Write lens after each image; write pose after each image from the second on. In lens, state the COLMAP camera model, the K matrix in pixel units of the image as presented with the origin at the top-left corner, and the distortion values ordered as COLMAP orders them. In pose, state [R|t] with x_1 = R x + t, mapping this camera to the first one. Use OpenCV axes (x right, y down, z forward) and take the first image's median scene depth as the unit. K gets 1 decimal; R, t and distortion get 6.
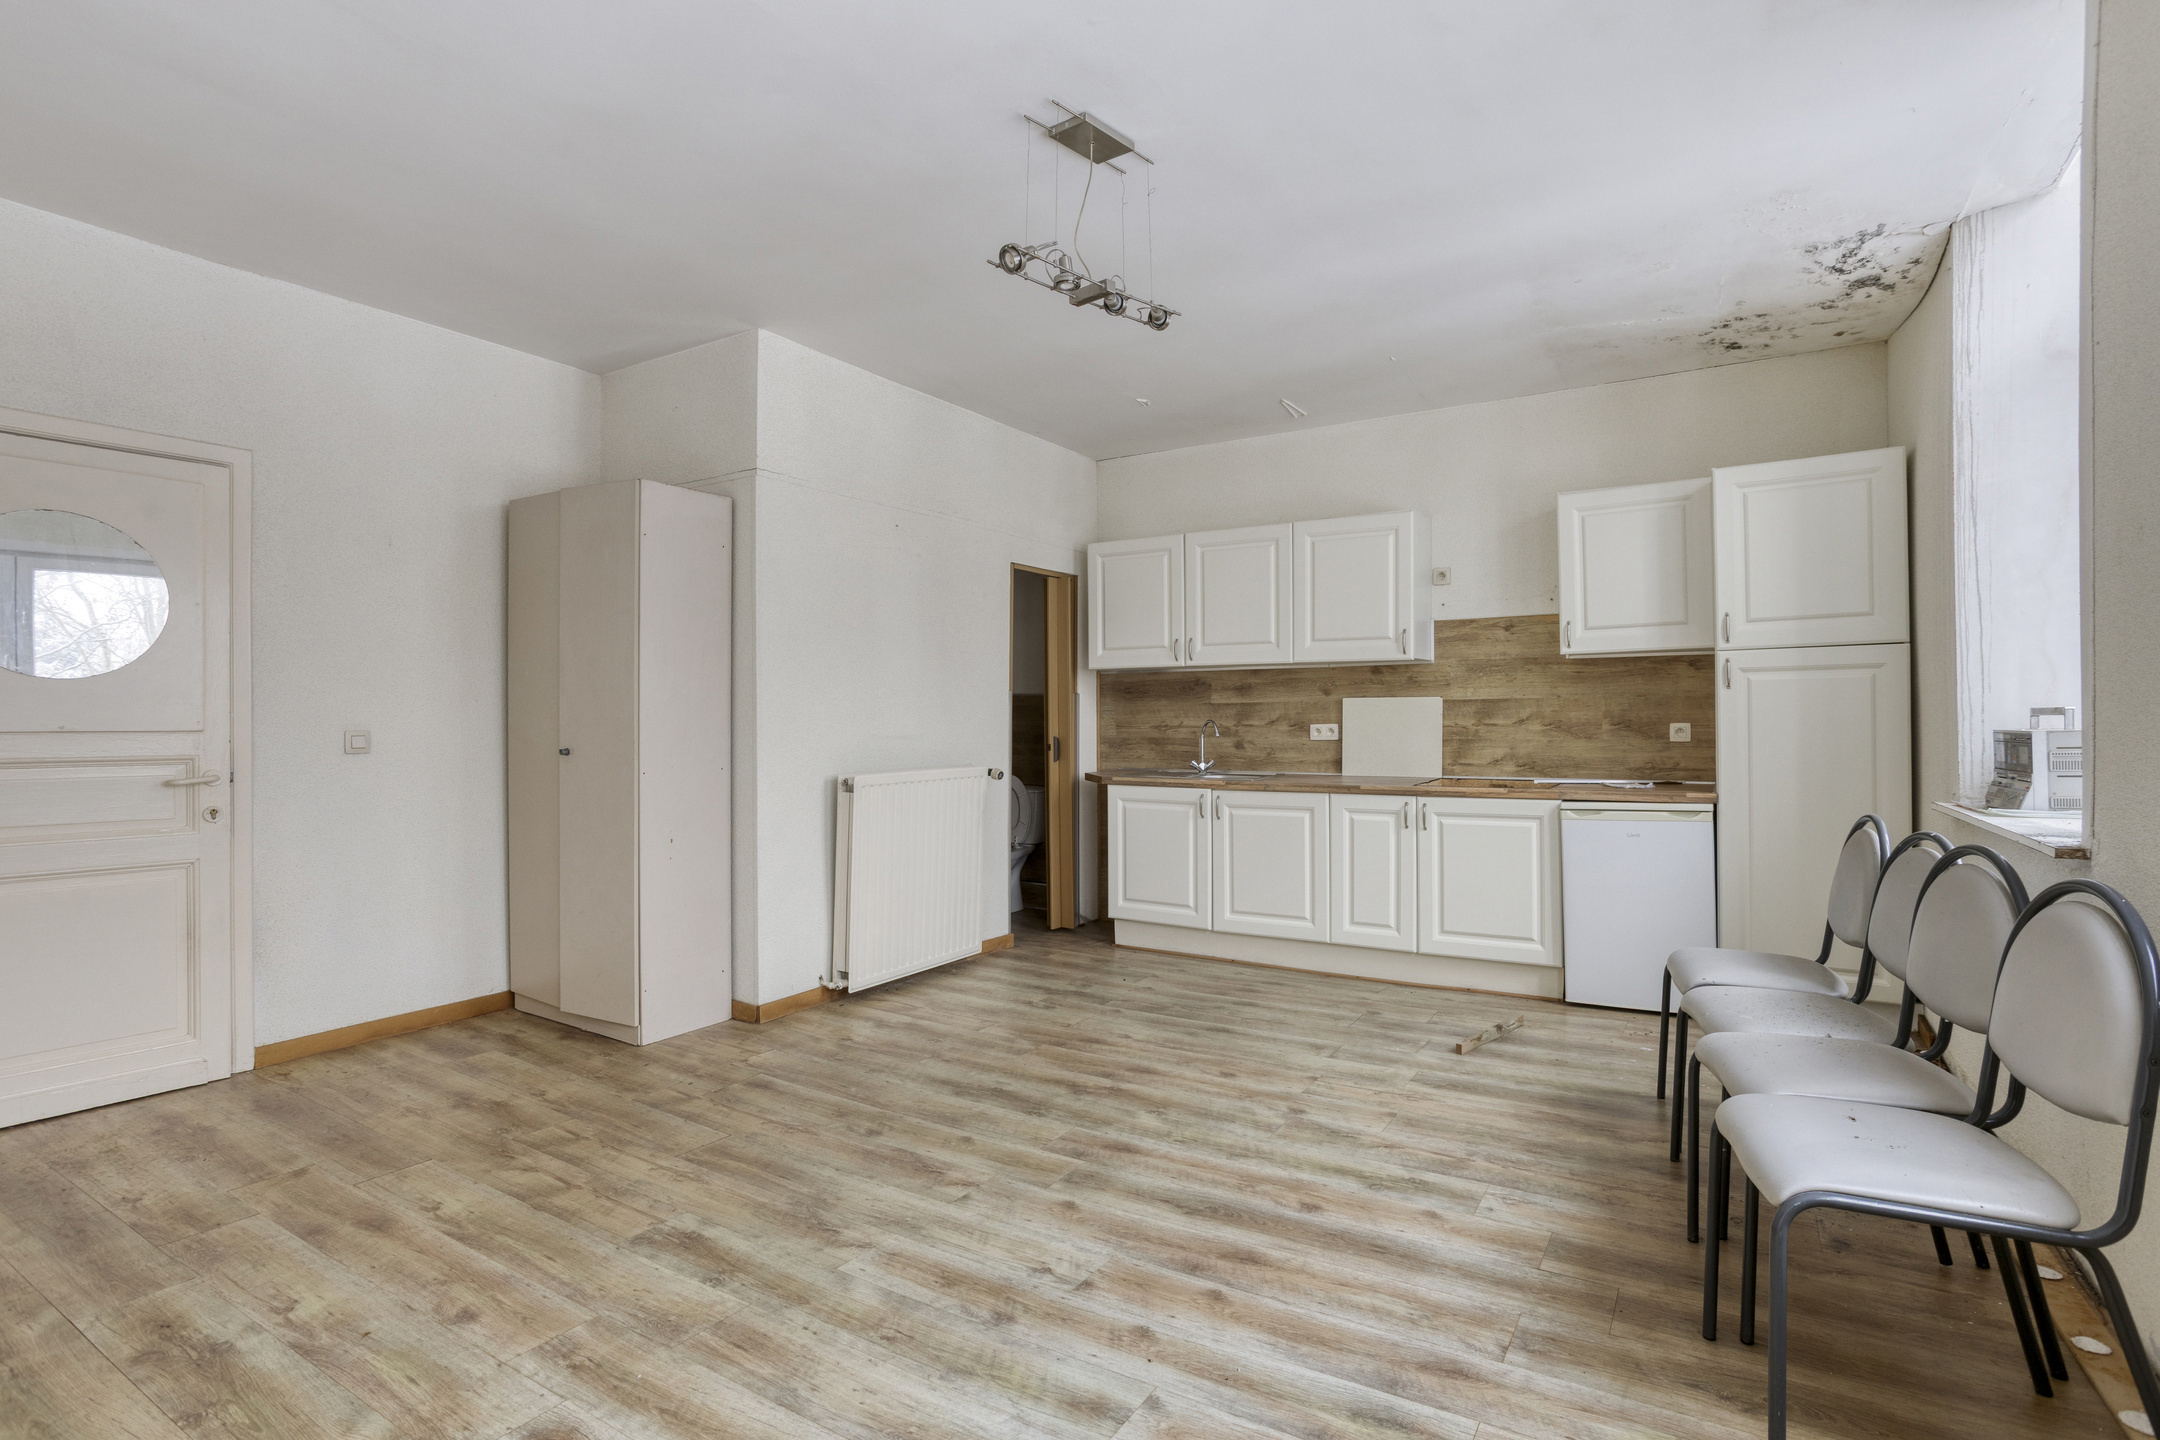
lens RADIAL K [[1040.8, 0, 1074.8], [0, 1040.8, 728.9], [0, 0, 1]] dist [-0.049745, 0.012163]
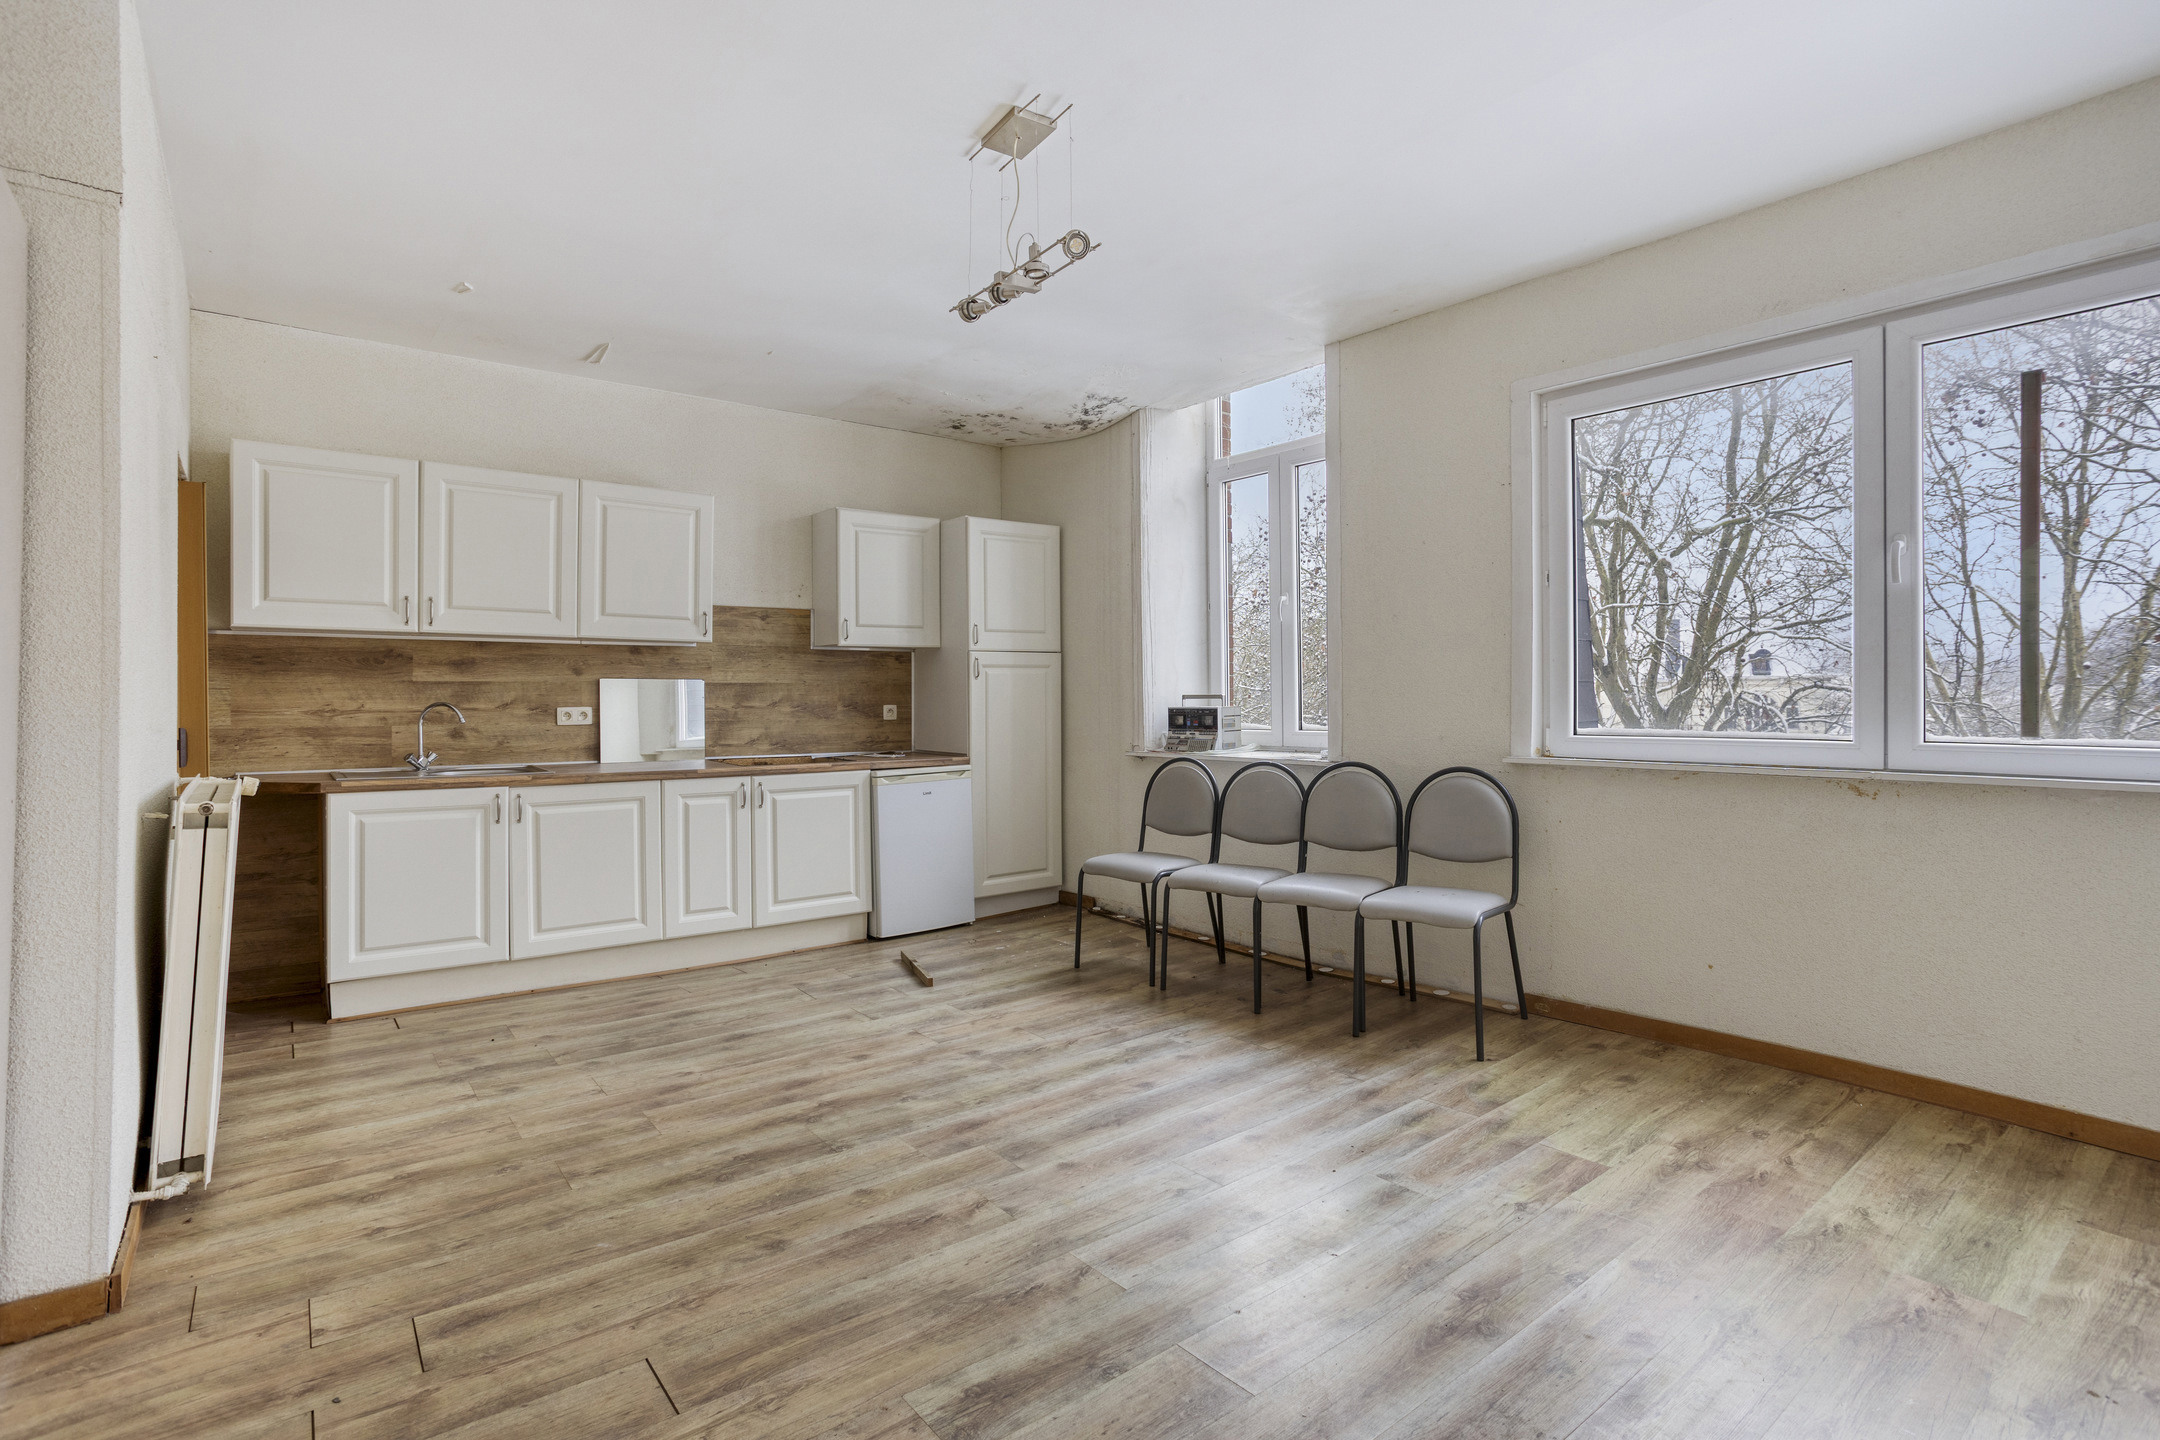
lens RADIAL K [[1040.8, 0, 1083.7], [0, 1040.8, 702.2], [0, 0, 1]] dist [-0.049745, 0.012163]
pose [[0.328584, 0.001874, 0.944473, -0.633041], [0.009073, 0.999946, -0.005140, -0.000511], [-0.944431, 0.010258, 0.328550, 0.409027]]
